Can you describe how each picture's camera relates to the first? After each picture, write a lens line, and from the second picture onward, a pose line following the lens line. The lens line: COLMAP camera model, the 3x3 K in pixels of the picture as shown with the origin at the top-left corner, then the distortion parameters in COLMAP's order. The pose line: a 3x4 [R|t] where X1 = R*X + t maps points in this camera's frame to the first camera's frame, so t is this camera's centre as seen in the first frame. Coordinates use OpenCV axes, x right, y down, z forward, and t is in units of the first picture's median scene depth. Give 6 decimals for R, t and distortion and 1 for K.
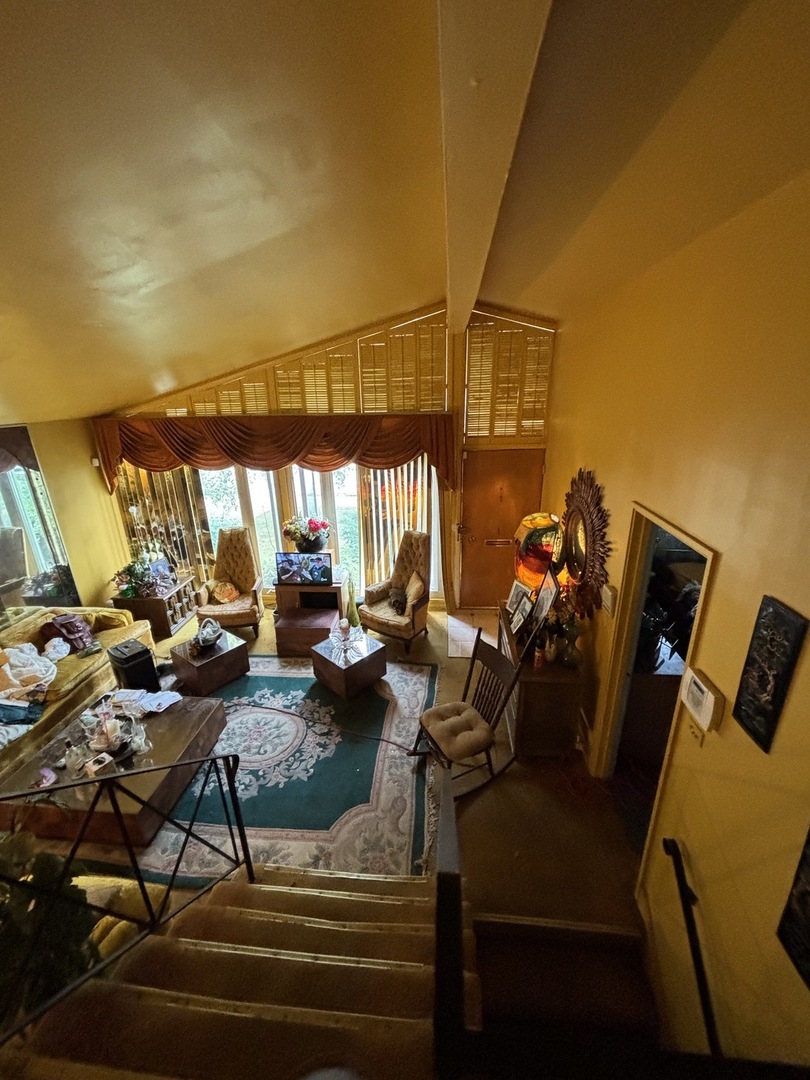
lens RADIAL K [[436.7, 0, 402.7], [0, 436.7, 540.0], [0, 0, 1]] dist [0.004641, -0.000267]
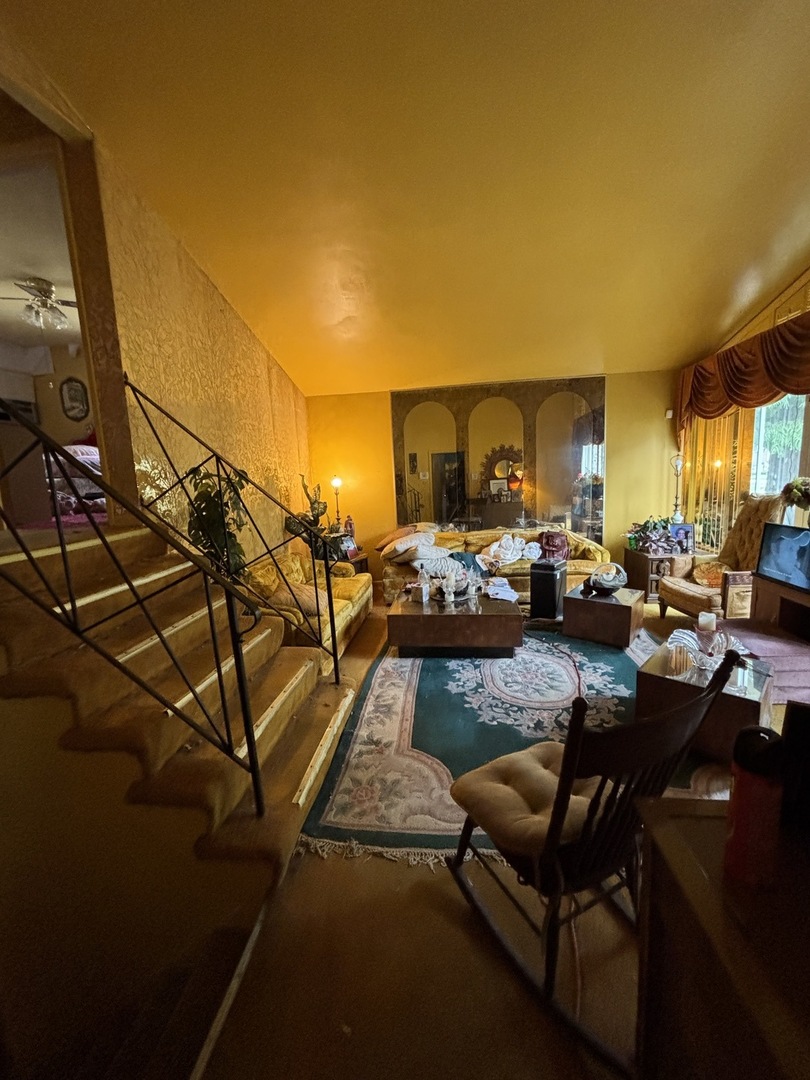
lens RADIAL K [[436.7, 0, 406.3], [0, 436.7, 540.4], [0, 0, 1]] dist [0.004641, -0.000267]
pose [[-0.009780, 0.171669, -0.985106, 0.442982], [-0.284438, 0.943980, 0.167326, 0.129567], [0.958645, 0.281838, 0.039597, 0.664717]]
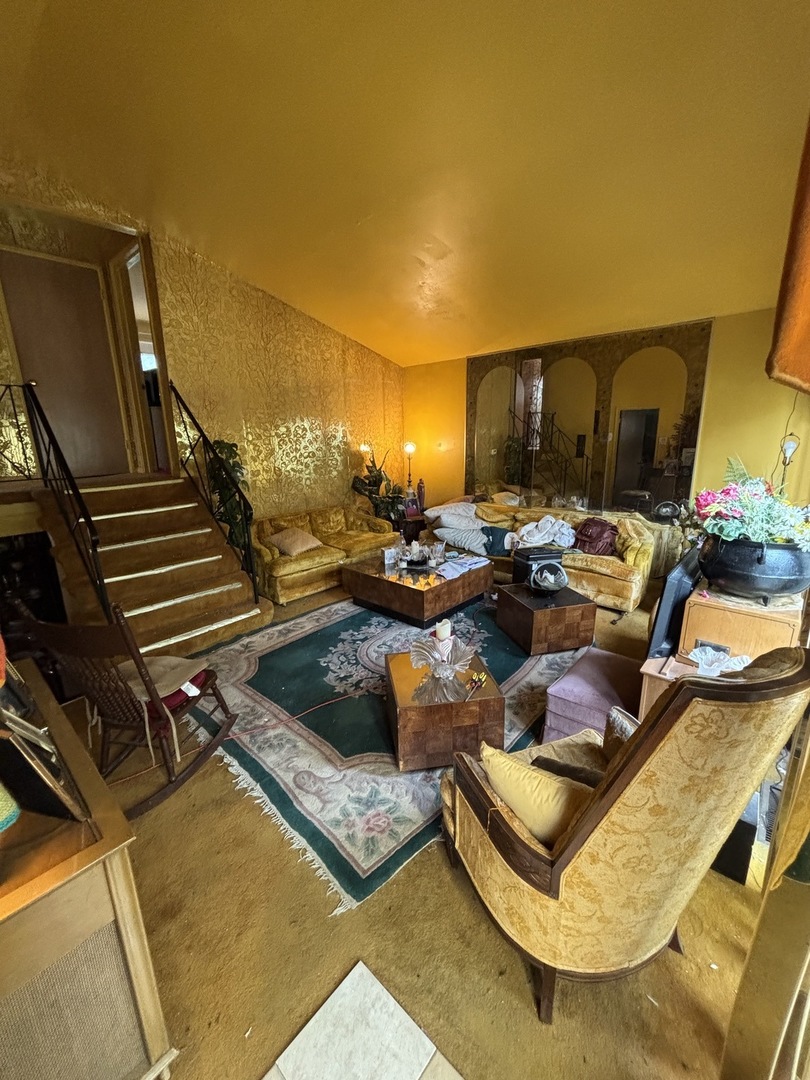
lens RADIAL K [[436.7, 0, 409.9], [0, 436.7, 545.0], [0, 0, 1]] dist [0.004641, -0.000267]
pose [[-0.590700, 0.234004, -0.772215, 0.313019], [-0.232695, 0.866963, 0.440714, -0.136048], [0.772610, 0.440020, -0.457663, 1.321876]]
